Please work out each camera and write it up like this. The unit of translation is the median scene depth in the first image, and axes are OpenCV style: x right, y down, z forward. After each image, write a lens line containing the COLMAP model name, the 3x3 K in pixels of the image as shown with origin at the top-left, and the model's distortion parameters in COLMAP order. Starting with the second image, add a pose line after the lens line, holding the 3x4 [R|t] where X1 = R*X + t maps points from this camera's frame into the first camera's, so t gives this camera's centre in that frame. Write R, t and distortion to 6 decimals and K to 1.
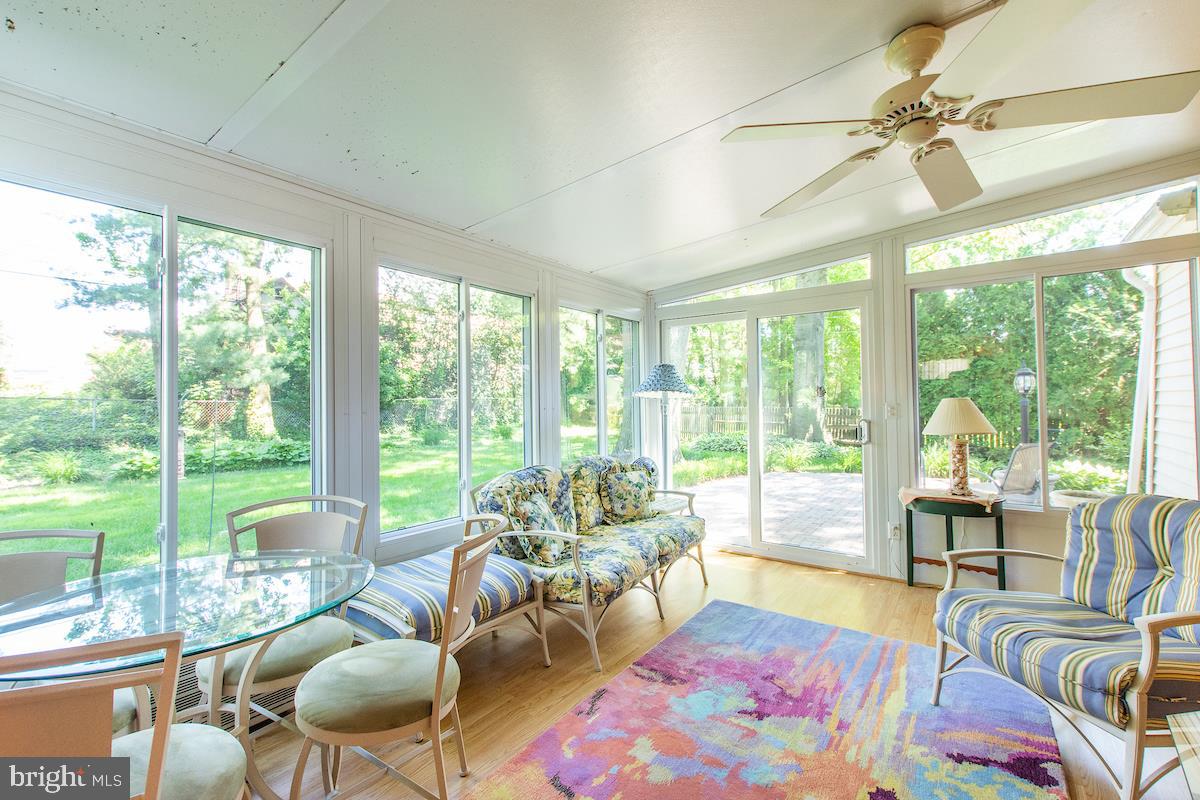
lens RADIAL K [[509.2, 0, 607.2], [0, 509.2, 397.0], [0, 0, 1]] dist [0.001064, -0.000108]
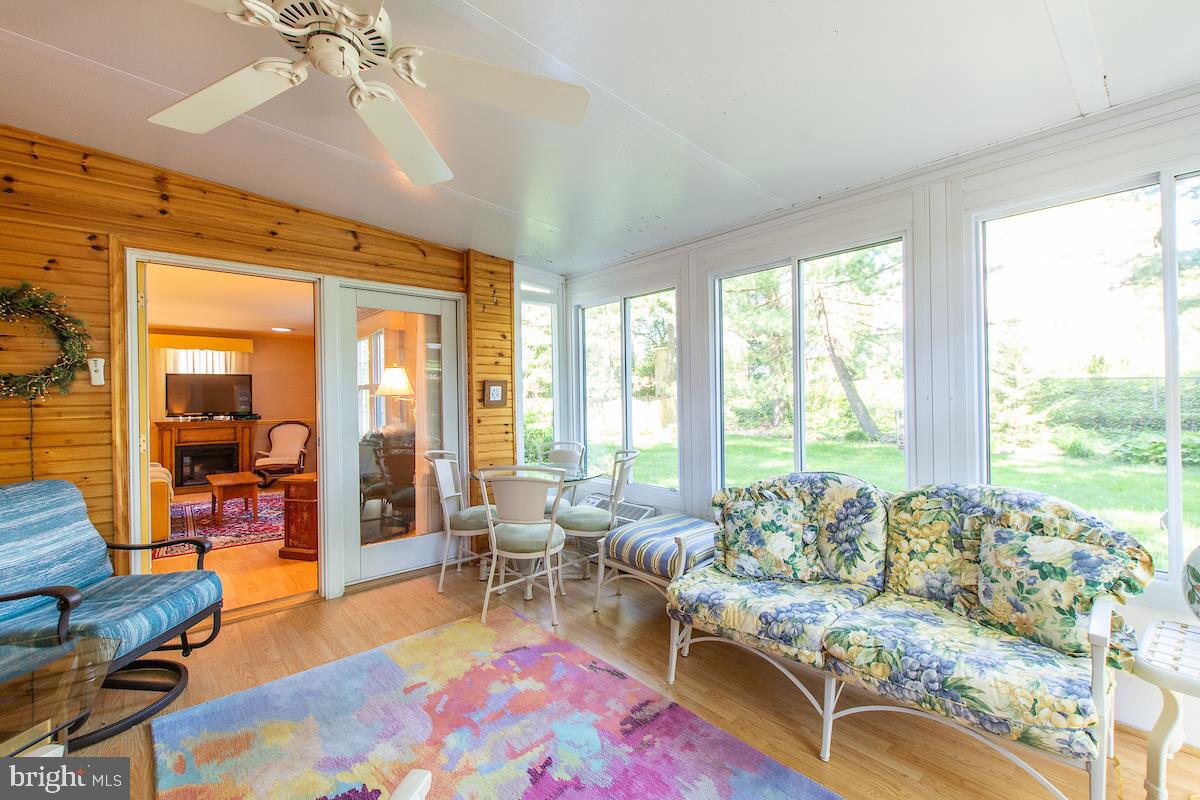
lens RADIAL K [[509.2, 0, 607.2], [0, 509.2, 397.0], [0, 0, 1]] dist [0.001064, -0.000108]
pose [[-0.212887, 0.010115, -0.977025, 0.688862], [0.025024, 0.999675, 0.004896, 0.008013], [0.976756, -0.023407, -0.213070, 0.834224]]
